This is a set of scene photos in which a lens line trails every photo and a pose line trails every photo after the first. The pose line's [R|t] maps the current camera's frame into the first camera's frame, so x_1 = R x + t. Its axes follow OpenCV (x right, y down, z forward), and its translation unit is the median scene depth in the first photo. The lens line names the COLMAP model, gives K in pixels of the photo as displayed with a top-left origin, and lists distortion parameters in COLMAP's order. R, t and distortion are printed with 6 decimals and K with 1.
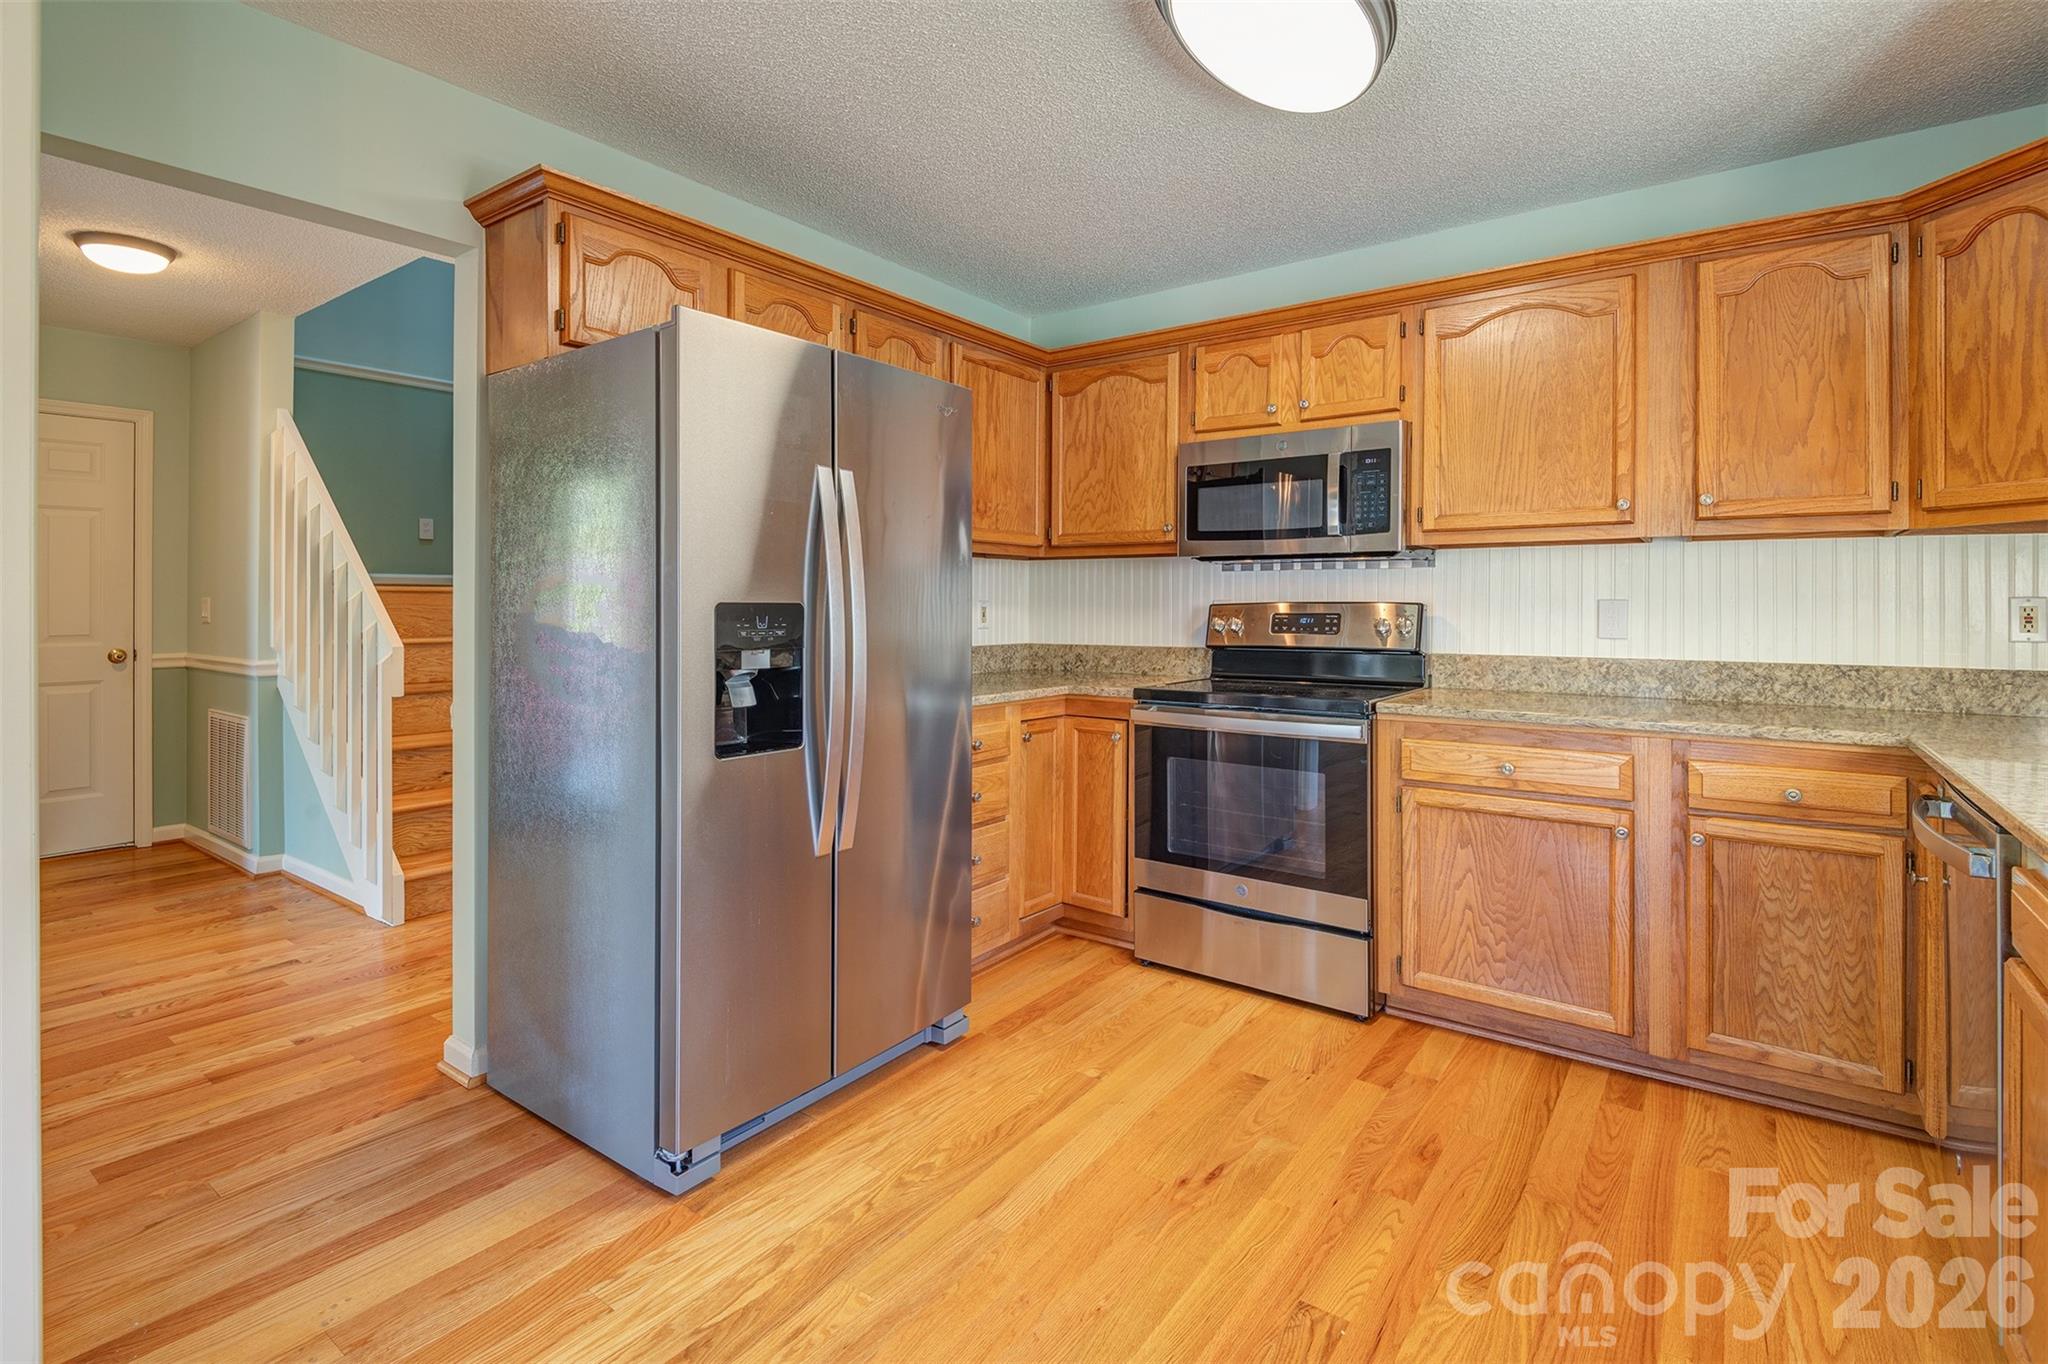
lens RADIAL K [[967.0, 0, 995.5], [0, 967.0, 602.5], [0, 0, 1]] dist [0.027891, -0.024046]
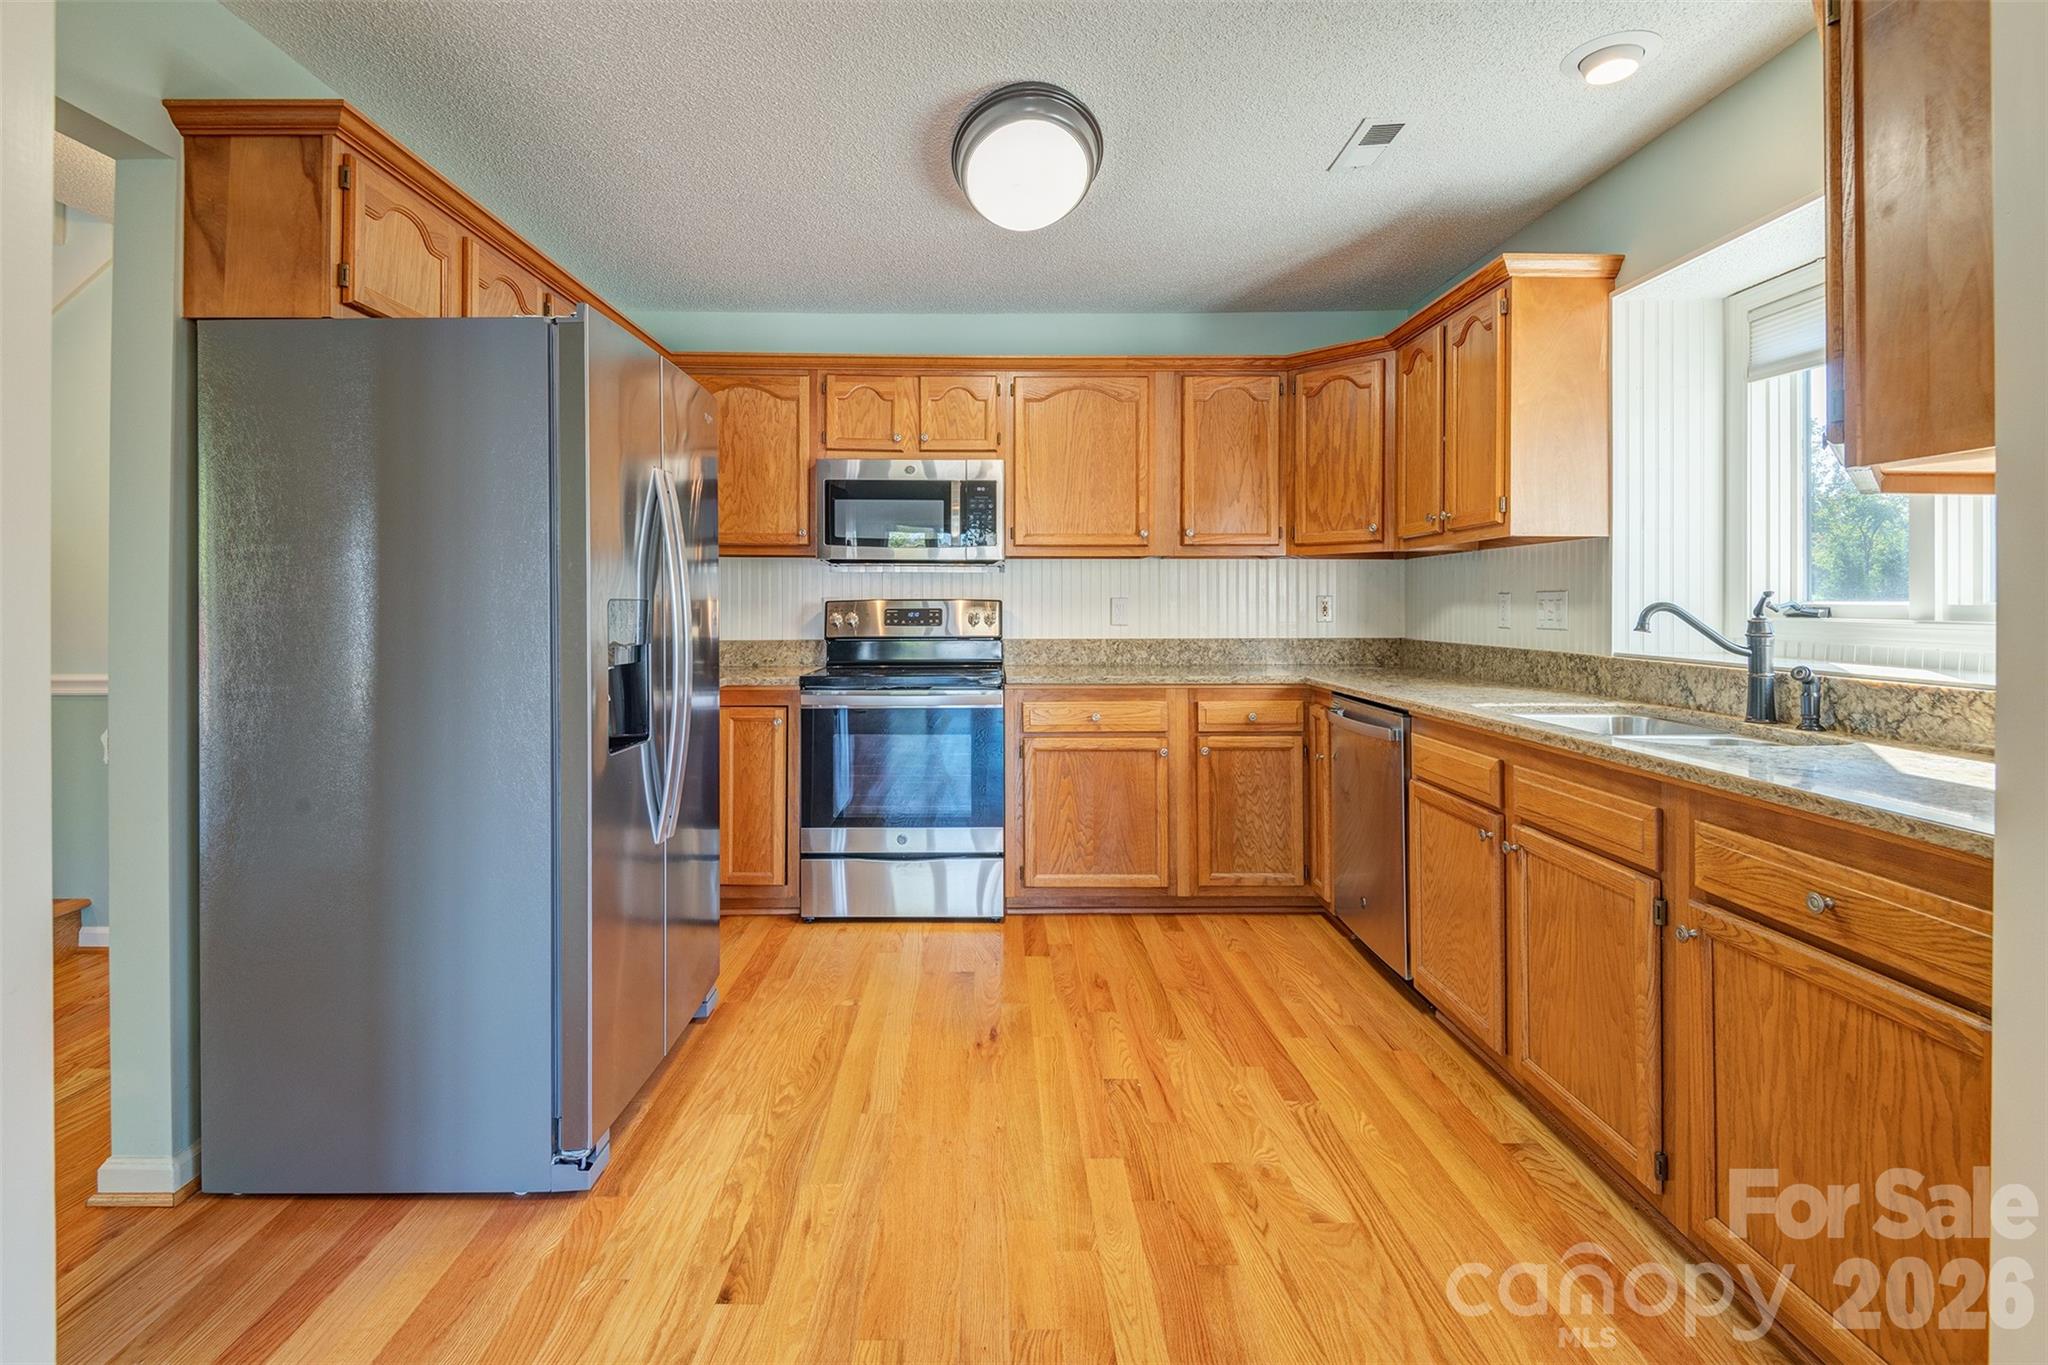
lens RADIAL K [[988.6, 0, 989.7], [0, 988.6, 598.8], [0, 0, 1]] dist [0.021368, -0.021317]
pose [[0.797055, -0.001330, 0.603905, -0.454669], [0.001284, 0.999999, 0.000509, -0.001876], [-0.603905, 0.000370, 0.797056, -0.050764]]
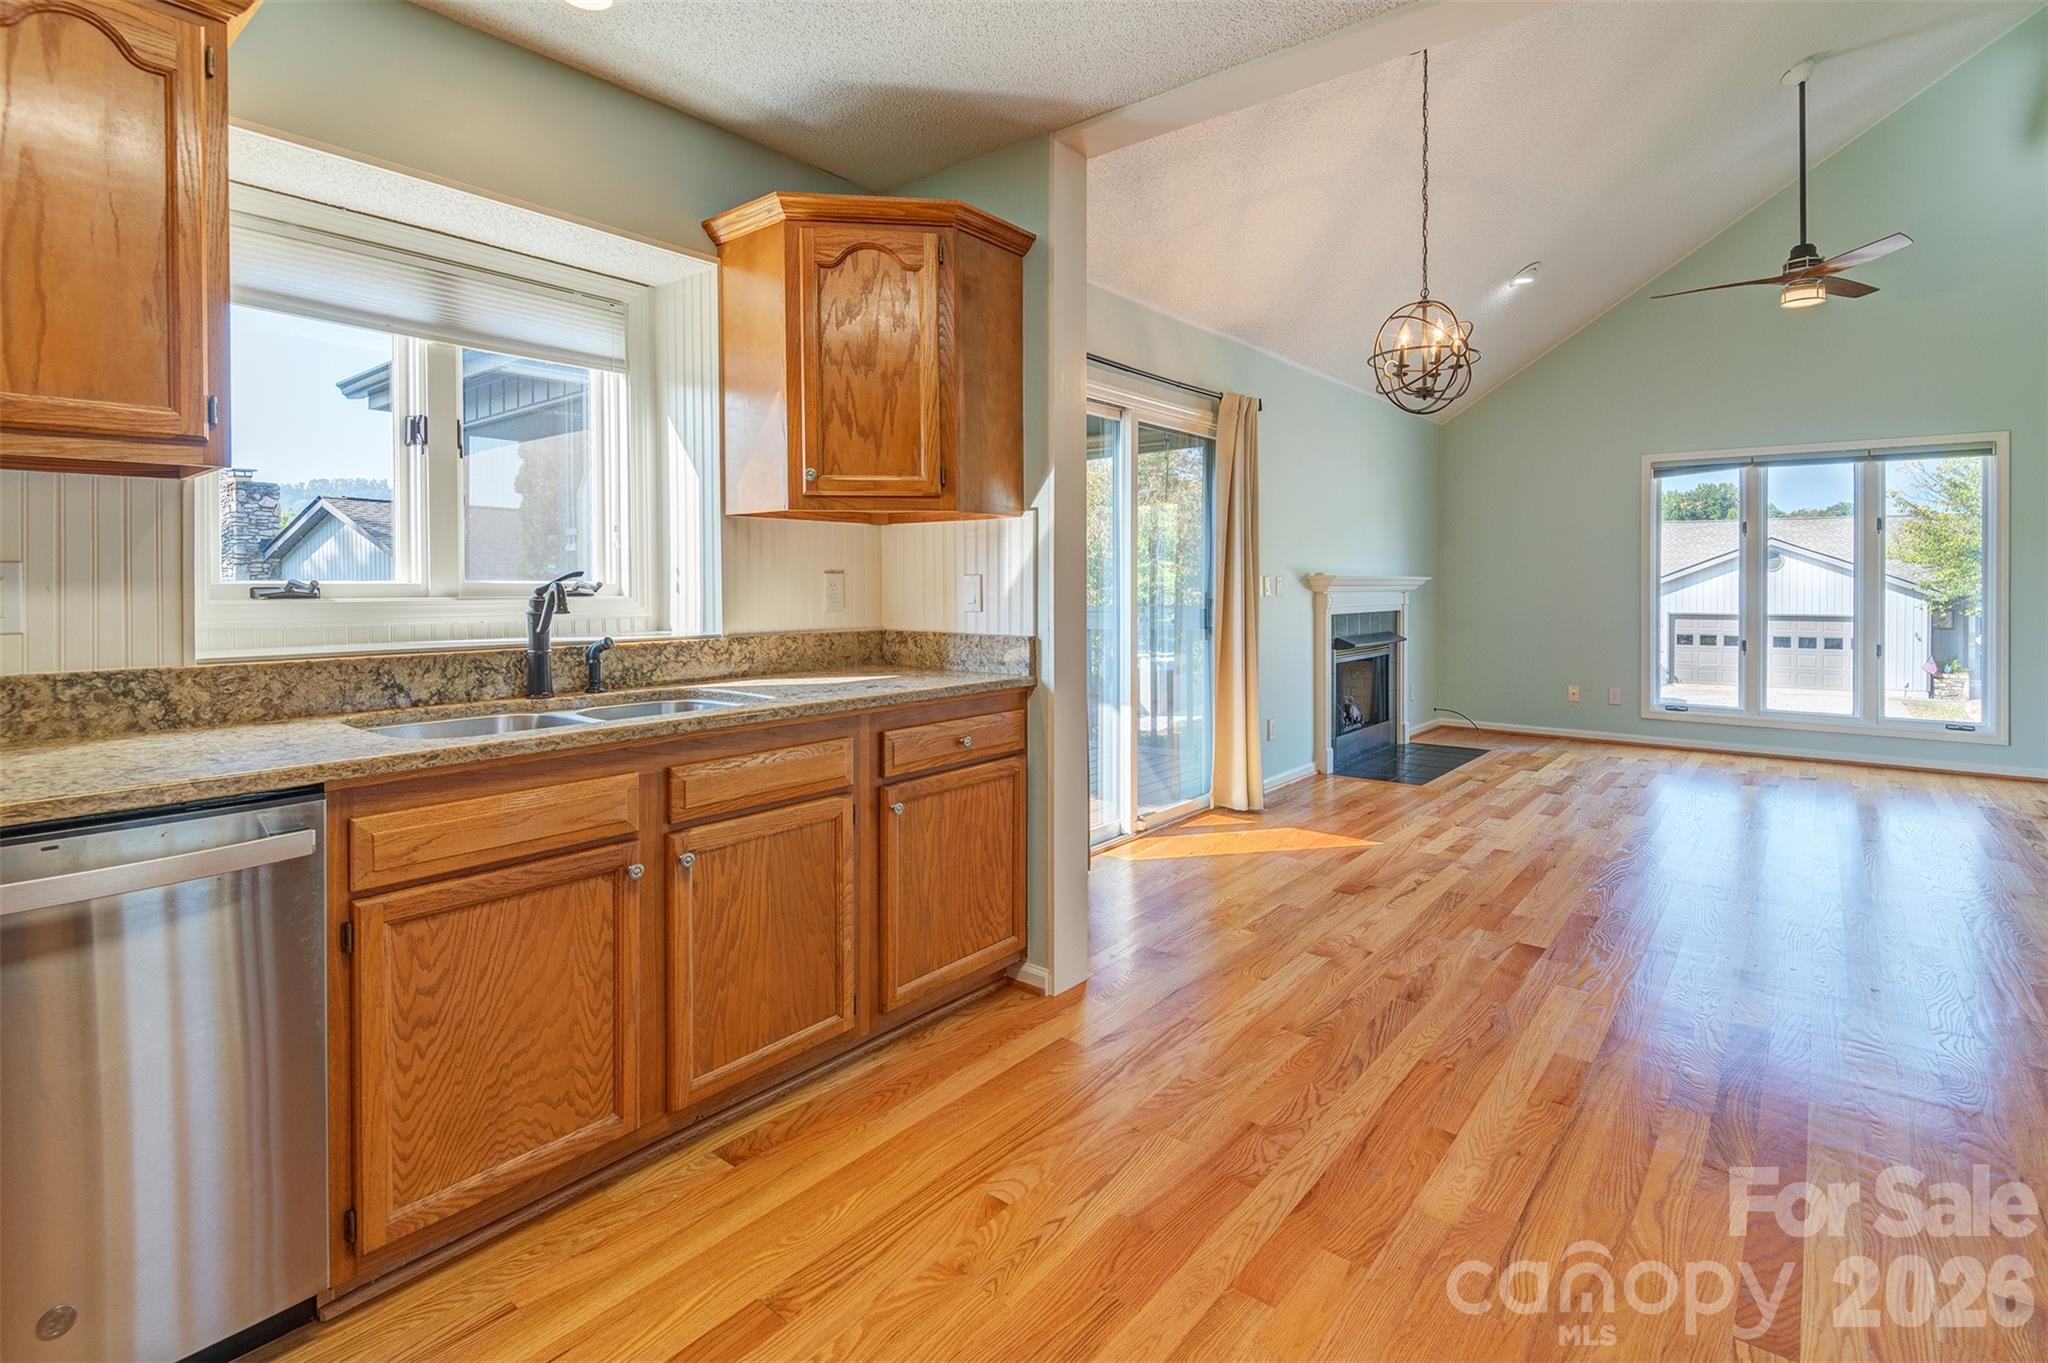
lens RADIAL K [[979.6, 0, 981.3], [0, 979.6, 596.8], [0, 0, 1]] dist [0.015272, -0.020908]
pose [[-0.998393, -0.003287, 0.056568, 0.149780], [-0.002520, 0.999904, 0.013625, 0.002904], [-0.056608, 0.013461, -0.998306, 1.086318]]
